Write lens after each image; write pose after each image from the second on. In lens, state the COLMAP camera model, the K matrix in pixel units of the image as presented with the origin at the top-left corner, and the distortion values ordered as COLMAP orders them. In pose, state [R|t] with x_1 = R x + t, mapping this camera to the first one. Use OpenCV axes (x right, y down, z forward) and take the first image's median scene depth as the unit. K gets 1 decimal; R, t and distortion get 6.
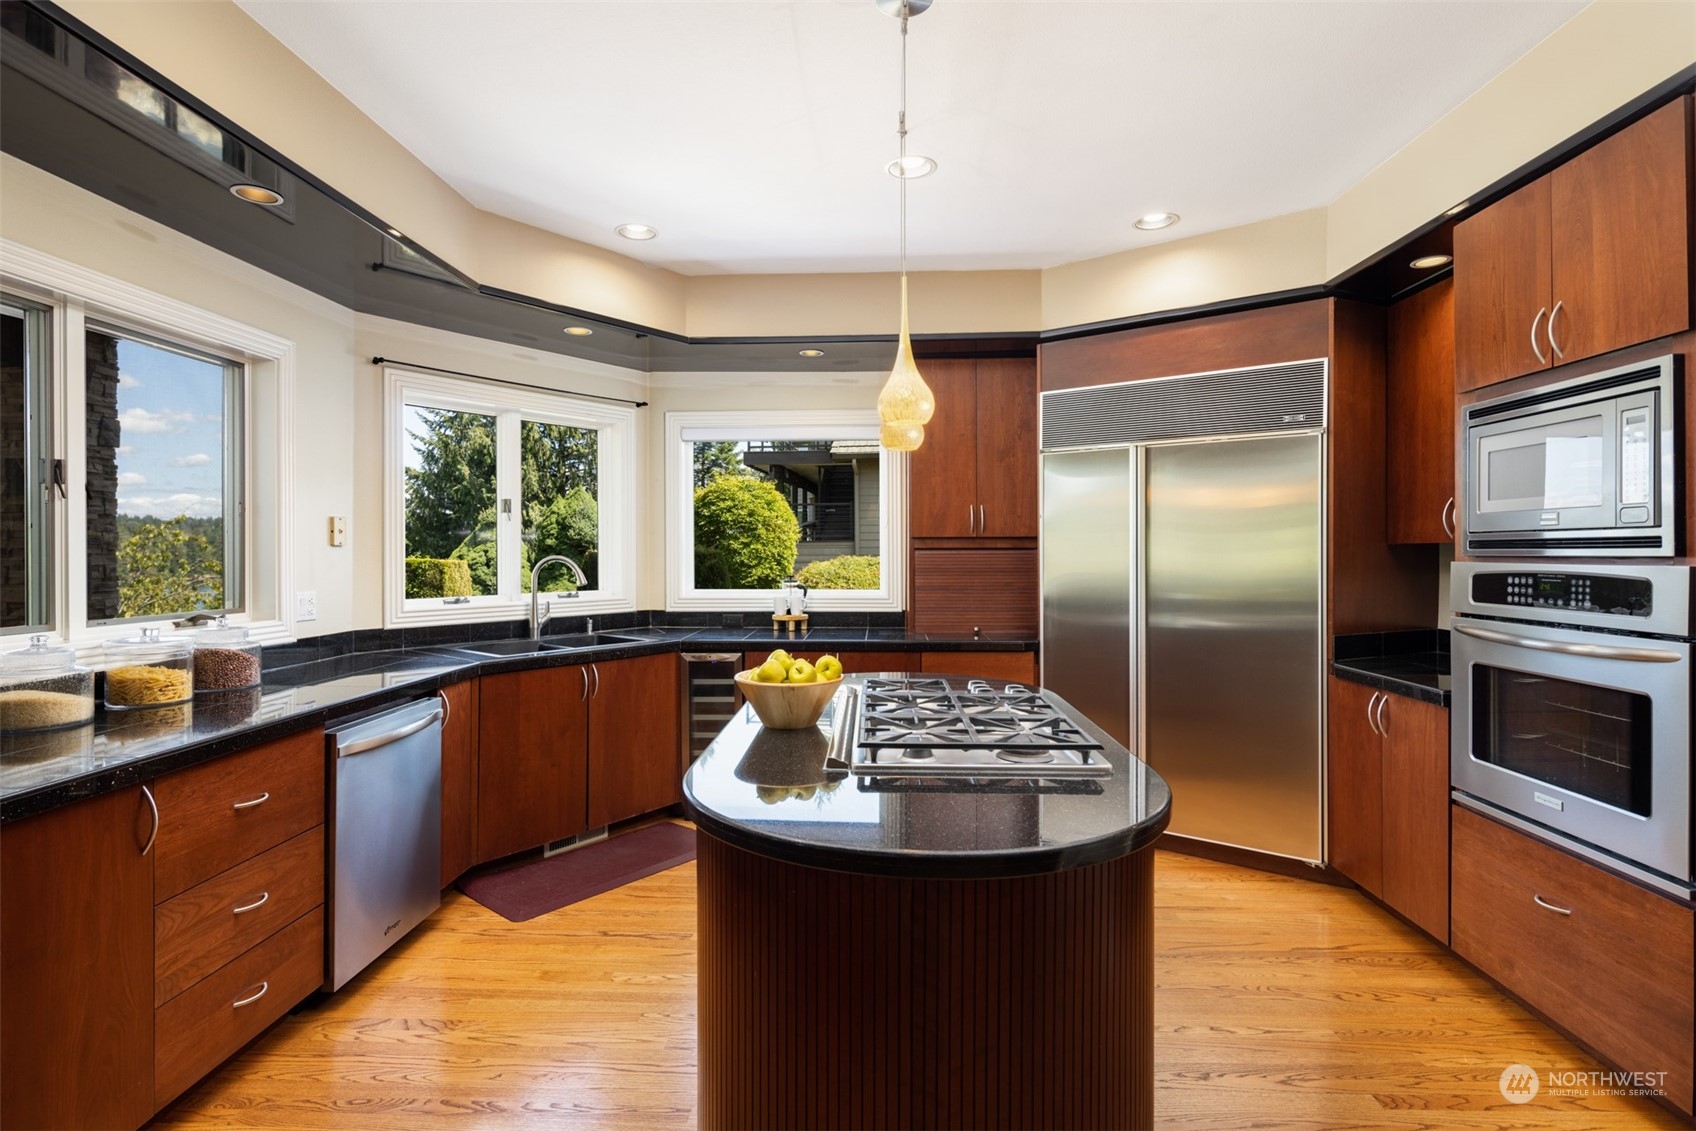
lens RADIAL K [[808.0, 0, 846.4], [0, 808.0, 552.7], [0, 0, 1]] dist [0.005222, -0.001239]
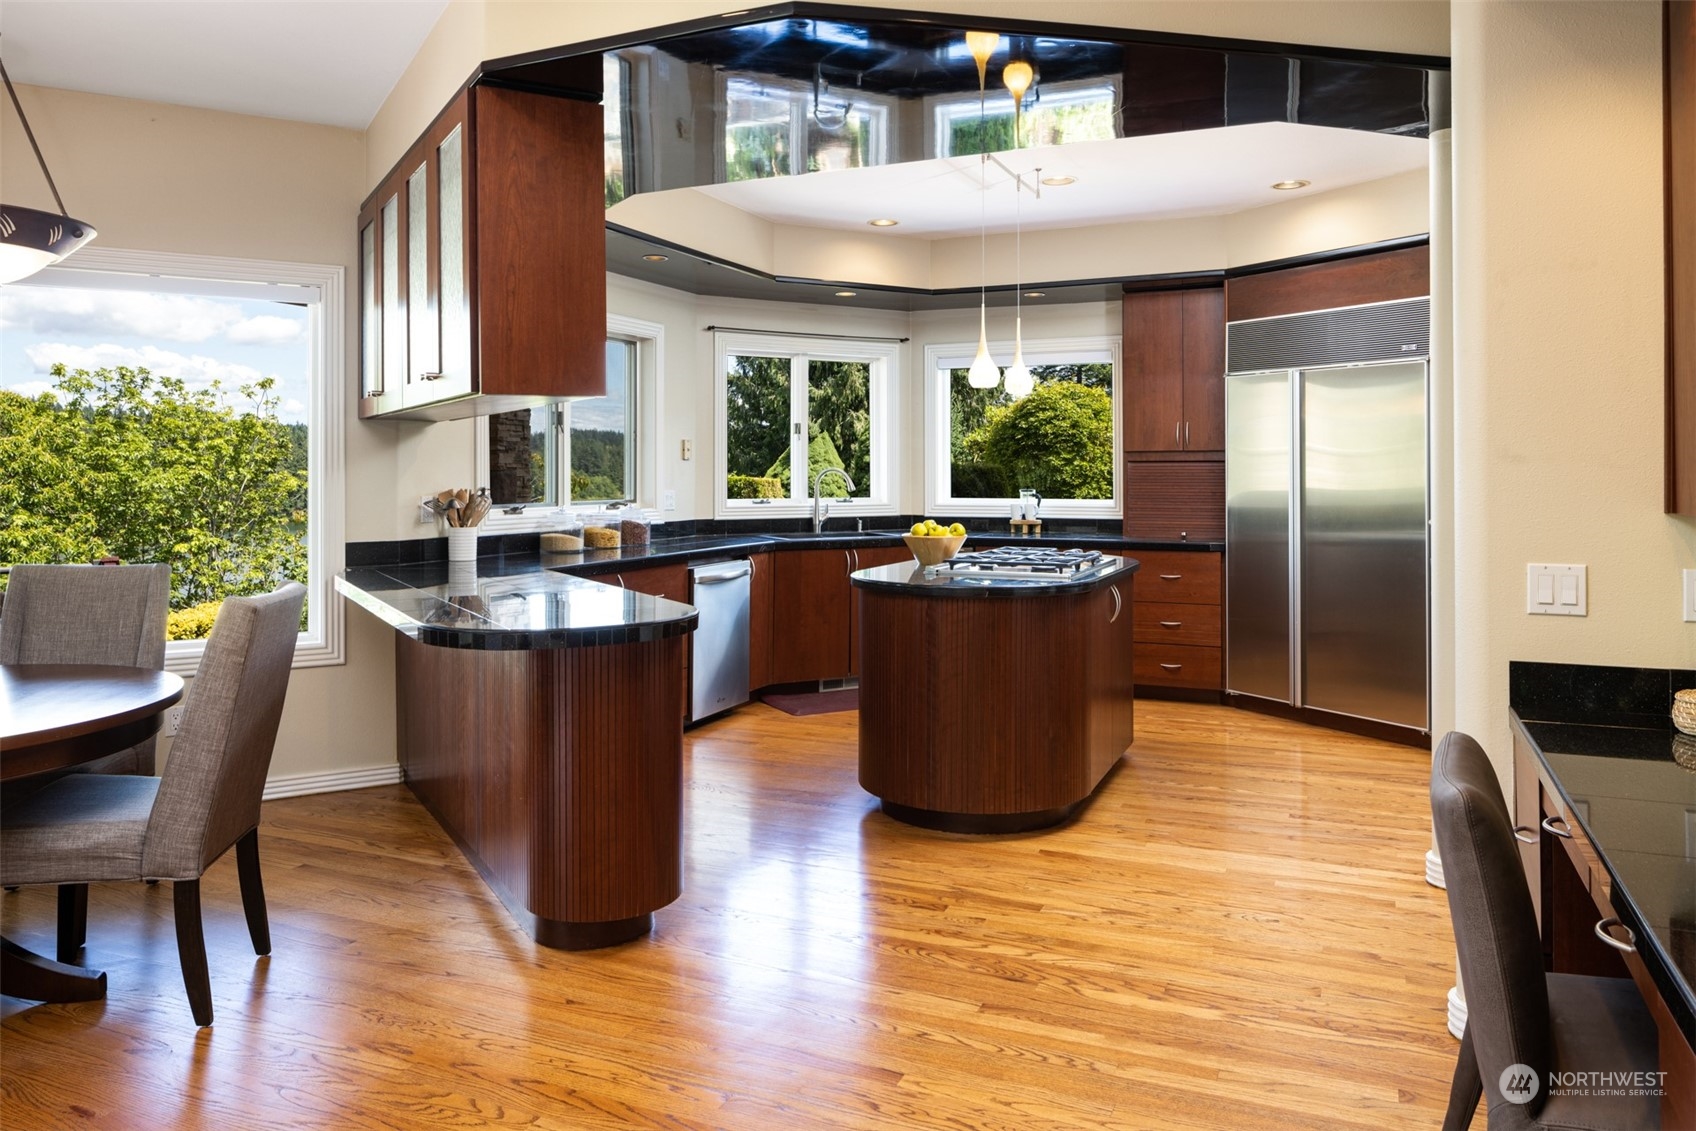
lens RADIAL K [[1141.7, 0, 875.5], [0, 1141.7, 459.8], [0, 0, 1]] dist [0.000996, 0.006551]
pose [[0.935232, -0.002752, -0.354025, 0.426955], [-0.001813, 0.999919, -0.012561, 0.017412], [0.354031, 0.012390, 0.935152, -0.822426]]
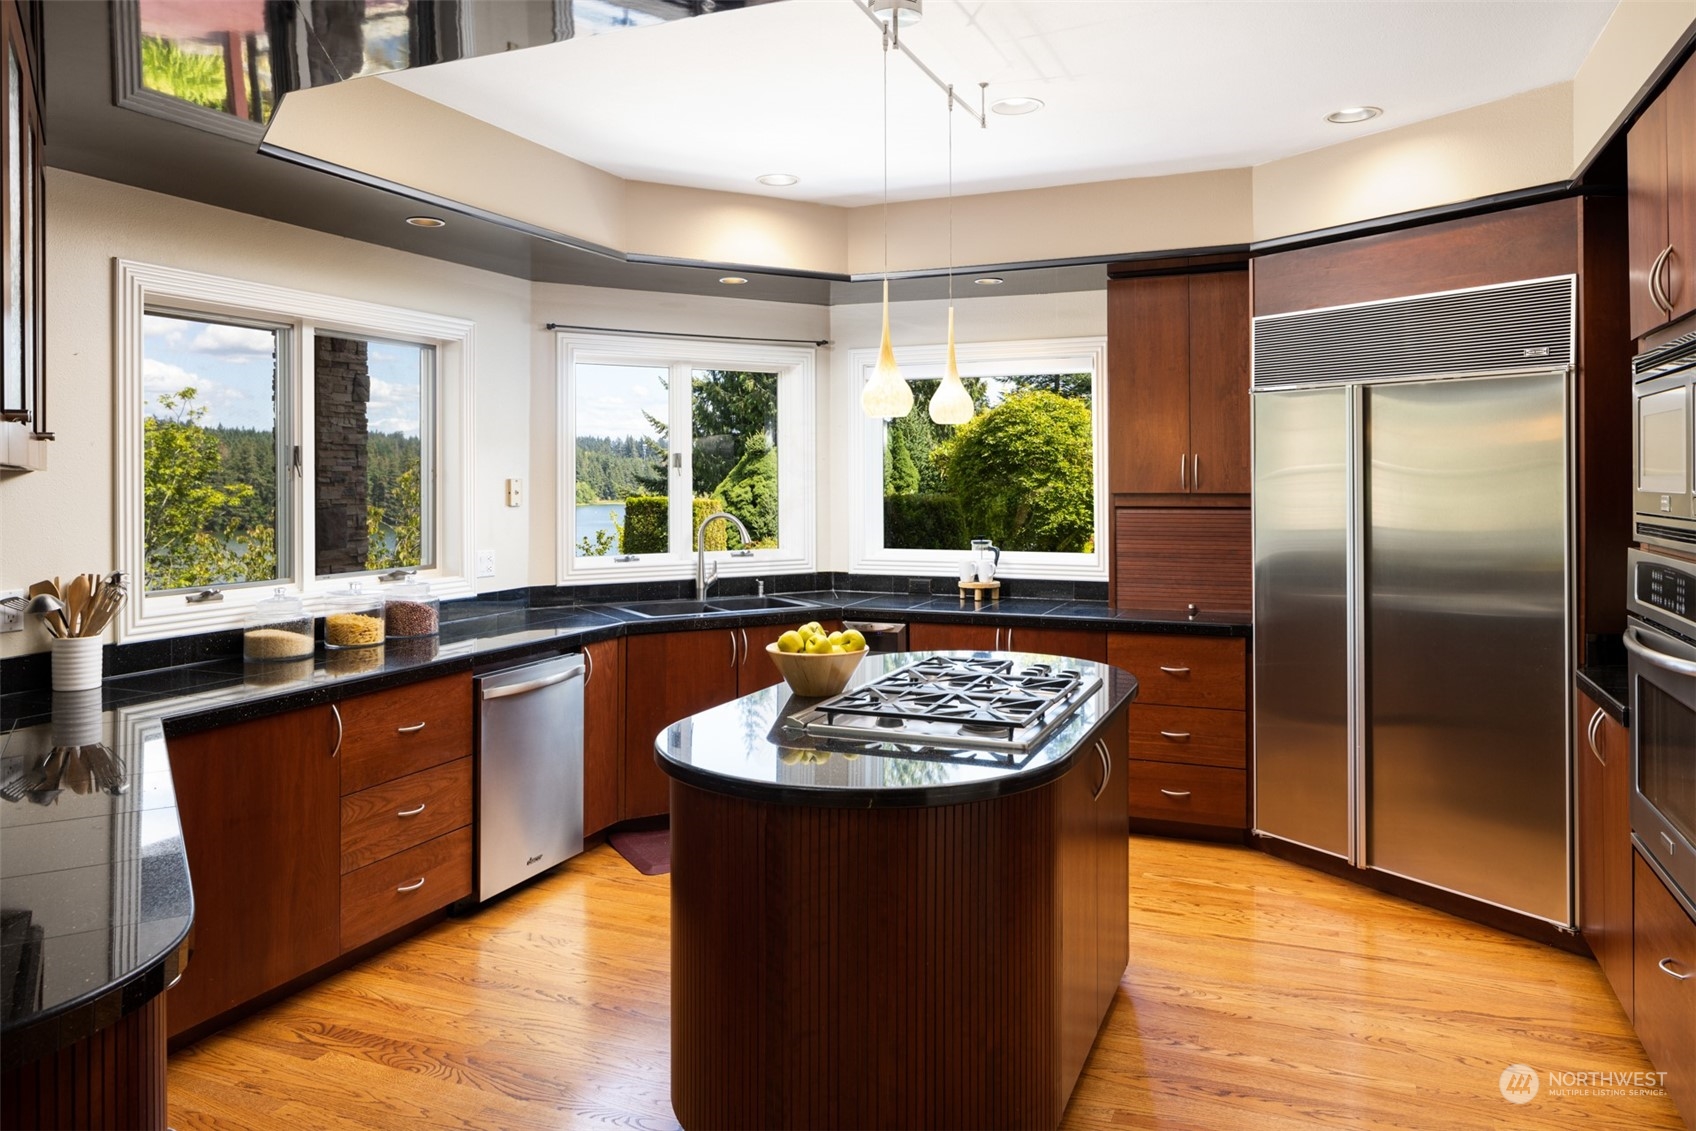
lens RADIAL K [[1141.7, 0, 871.1], [0, 1141.7, 471.8], [0, 0, 1]] dist [0.000996, 0.006551]
pose [[0.940416, -0.003469, -0.340010, 0.332515], [0.001128, 0.999974, -0.007084, -0.044477], [0.340026, 0.006278, 0.940395, -0.257114]]
